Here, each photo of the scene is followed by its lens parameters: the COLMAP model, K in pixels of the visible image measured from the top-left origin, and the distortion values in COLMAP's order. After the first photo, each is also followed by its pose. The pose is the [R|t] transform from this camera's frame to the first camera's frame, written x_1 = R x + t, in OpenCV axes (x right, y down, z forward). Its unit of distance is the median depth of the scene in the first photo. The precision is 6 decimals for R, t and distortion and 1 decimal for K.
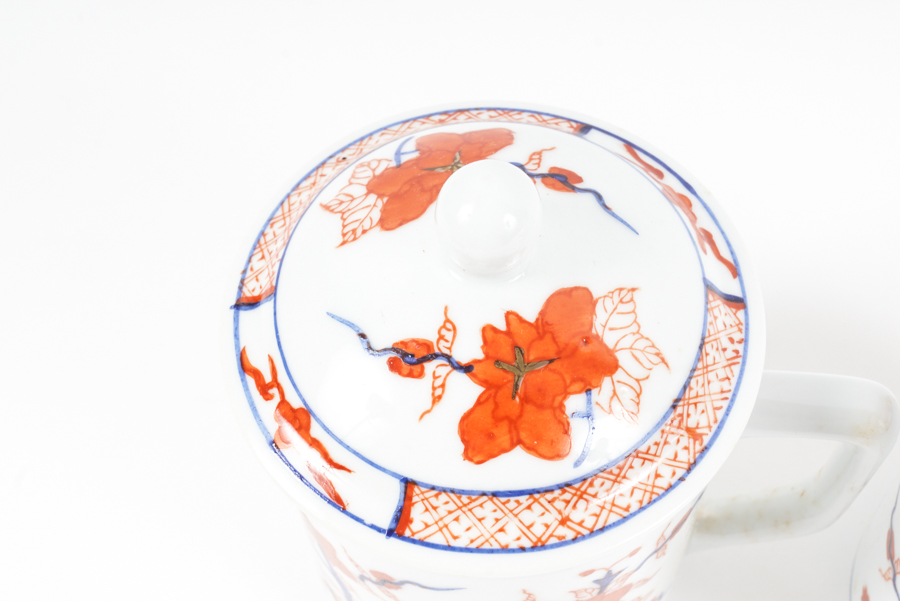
lens RADIAL K [[1486.7, 0, 450.1], [0, 1486.7, 301.4], [0, 0, 1]] dist [-0.052595, 0.000000]
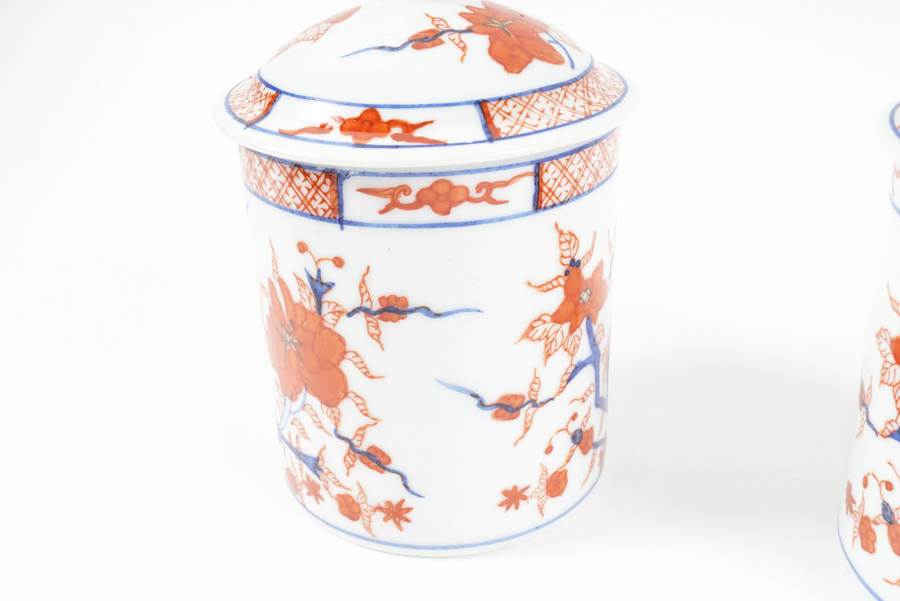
lens RADIAL K [[1031.7, 0, 450.6], [0, 1031.7, 296.2], [0, 0, 1]] dist [0.000795, 0.000000]
pose [[0.777891, -0.271971, 0.566496, -0.569940], [0.542577, 0.745469, -0.387151, 0.554330], [-0.317011, 0.608529, 0.727459, 0.490547]]
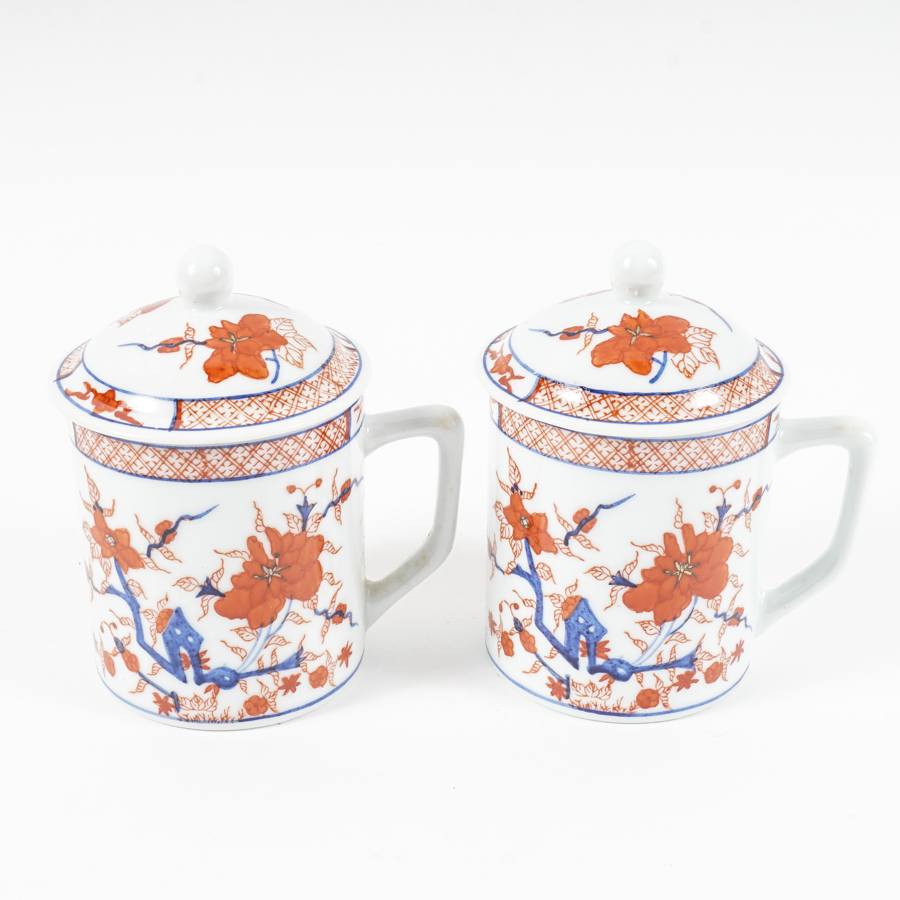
lens RADIAL K [[1778.7, 0, 449.6], [0, 1778.7, 450.0], [0, 0, 1]] dist [-0.019304, 0.000000]
pose [[0.967147, -0.082994, 0.240287, -0.225399], [0.200886, 0.828753, -0.522316, 1.319122], [-0.155790, 0.553427, 0.818198, -0.716947]]
